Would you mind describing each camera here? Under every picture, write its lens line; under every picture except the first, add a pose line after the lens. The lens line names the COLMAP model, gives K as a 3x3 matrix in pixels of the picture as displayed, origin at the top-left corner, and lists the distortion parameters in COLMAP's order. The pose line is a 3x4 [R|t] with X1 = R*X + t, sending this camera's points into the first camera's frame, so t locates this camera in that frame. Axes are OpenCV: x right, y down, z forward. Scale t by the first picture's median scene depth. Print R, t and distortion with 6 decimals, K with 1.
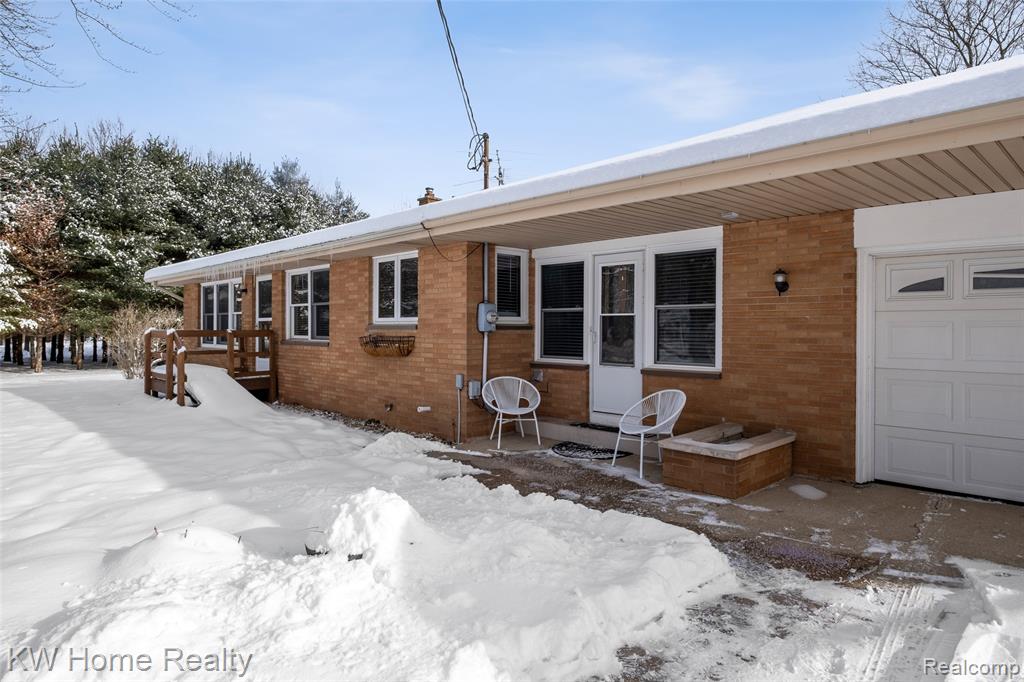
lens RADIAL K [[609.9, 0, 510.4], [0, 609.9, 336.5], [0, 0, 1]] dist [-0.000734, 0.001579]
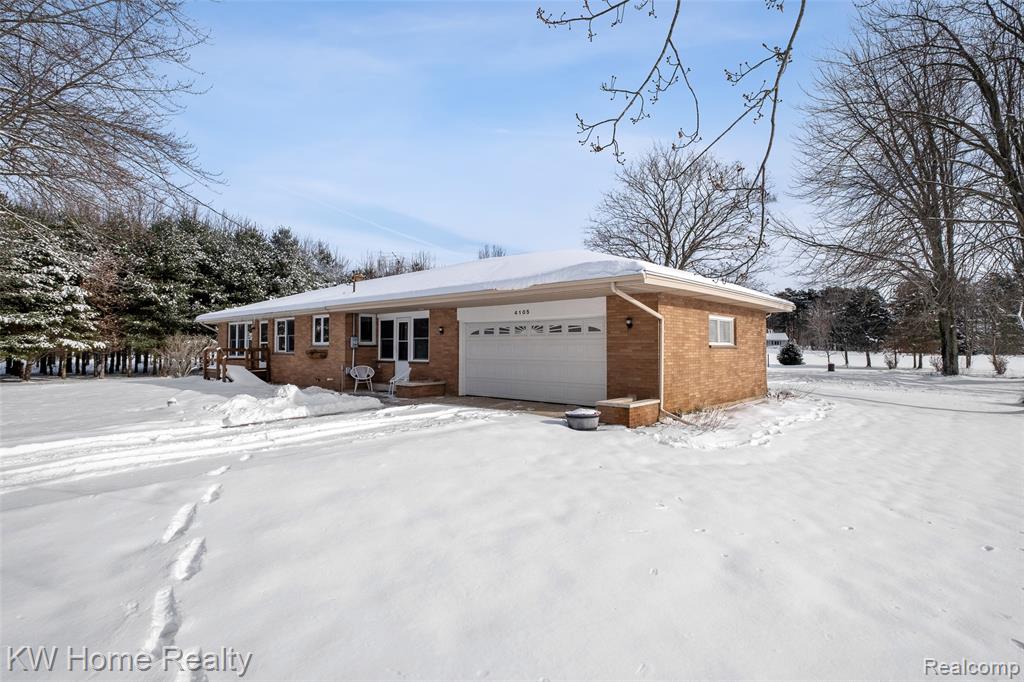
lens RADIAL K [[509.5, 0, 509.6], [0, 509.5, 338.8], [0, 0, 1]] dist [0.001394, 0.000563]
pose [[0.997957, -0.002044, 0.063852, 0.381035], [0.003946, 0.999552, -0.029668, 0.015854], [-0.063763, 0.029859, 0.997518, -0.932115]]
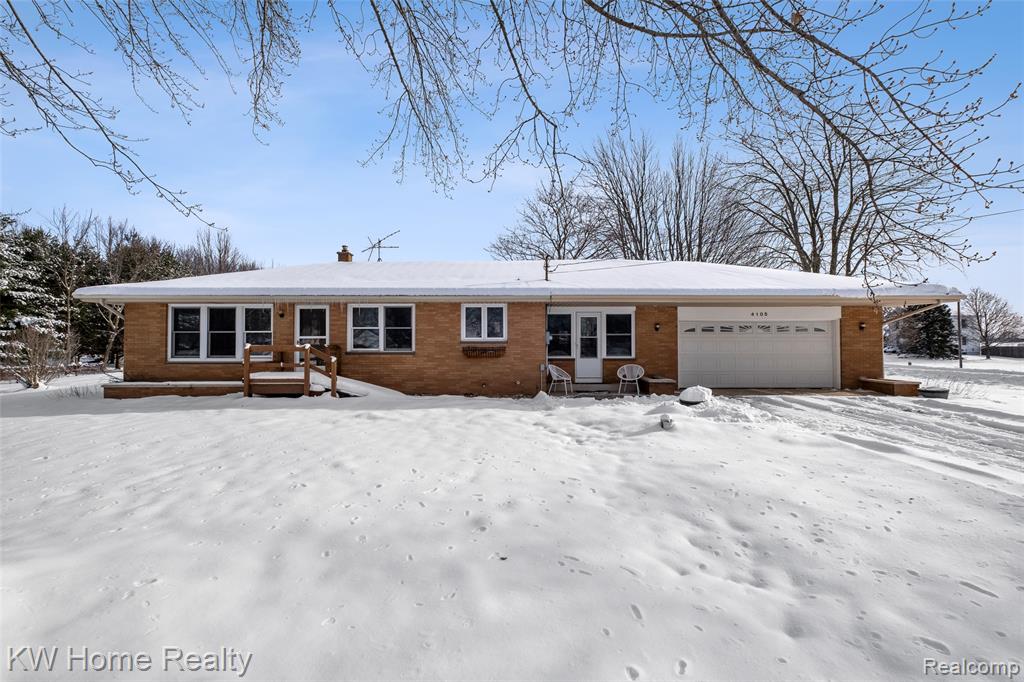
lens RADIAL K [[436.1, 0, 512.8], [0, 436.1, 341.3], [0, 0, 1]] dist [0.000143, 0.000098]
pose [[0.690802, -0.000262, 0.723044, -1.019238], [0.012848, 0.999846, -0.011914, -0.001611], [-0.722929, 0.017520, 0.690700, 0.005185]]
